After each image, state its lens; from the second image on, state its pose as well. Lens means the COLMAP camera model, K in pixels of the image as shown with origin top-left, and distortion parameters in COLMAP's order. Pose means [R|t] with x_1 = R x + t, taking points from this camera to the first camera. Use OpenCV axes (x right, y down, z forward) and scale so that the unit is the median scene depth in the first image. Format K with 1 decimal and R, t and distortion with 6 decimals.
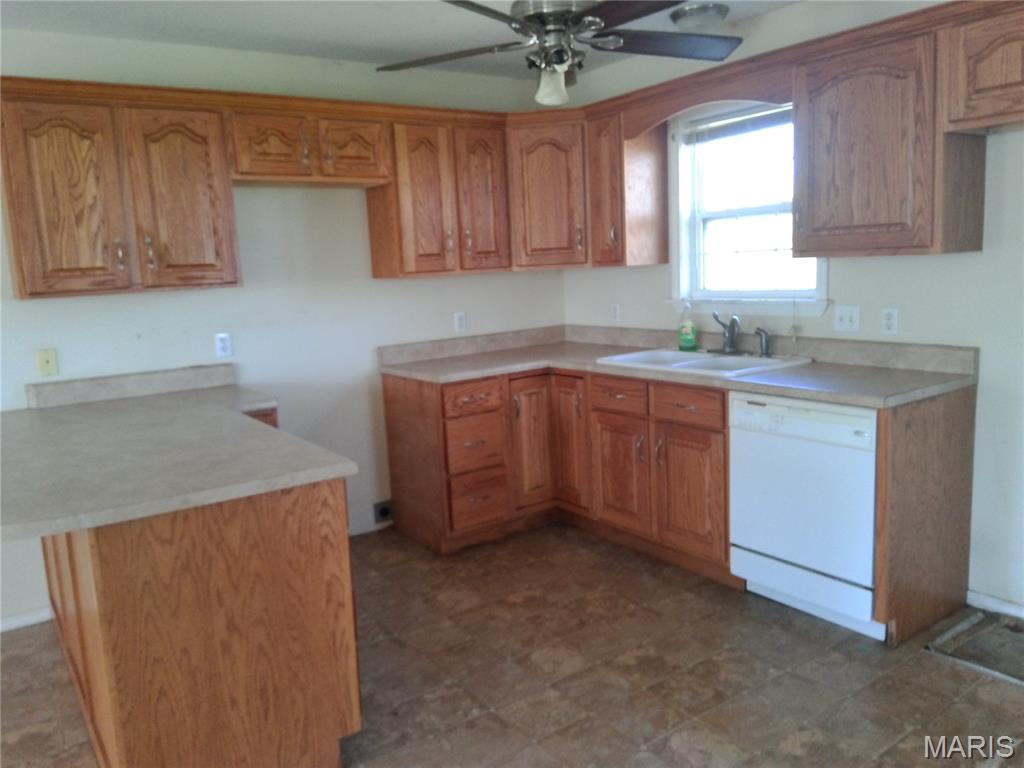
lens RADIAL K [[783.4, 0, 512.0], [0, 783.4, 384.0], [0, 0, 1]] dist [0.034977, -0.070040]
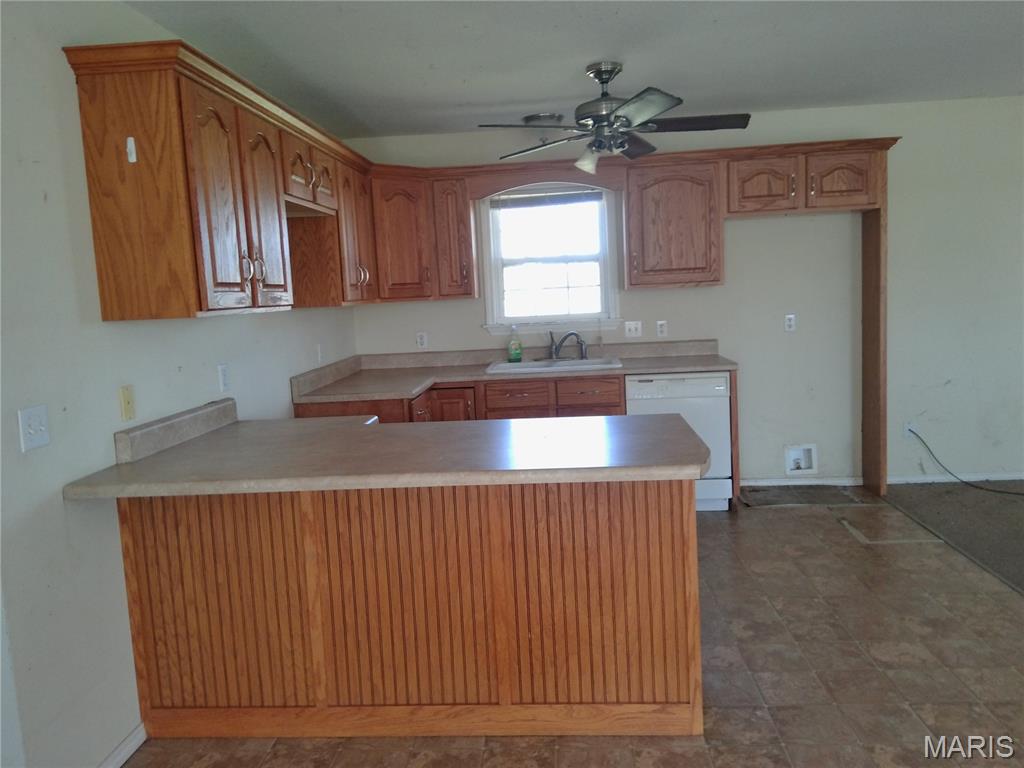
lens RADIAL K [[771.2, 0, 512.0], [0, 771.2, 384.0], [0, 0, 1]] dist [0.093967, -0.000493]
pose [[0.634353, -0.074336, 0.769461, -0.952298], [0.137505, 0.990343, -0.017686, 0.019544], [-0.760716, 0.117024, 0.638448, 0.215666]]
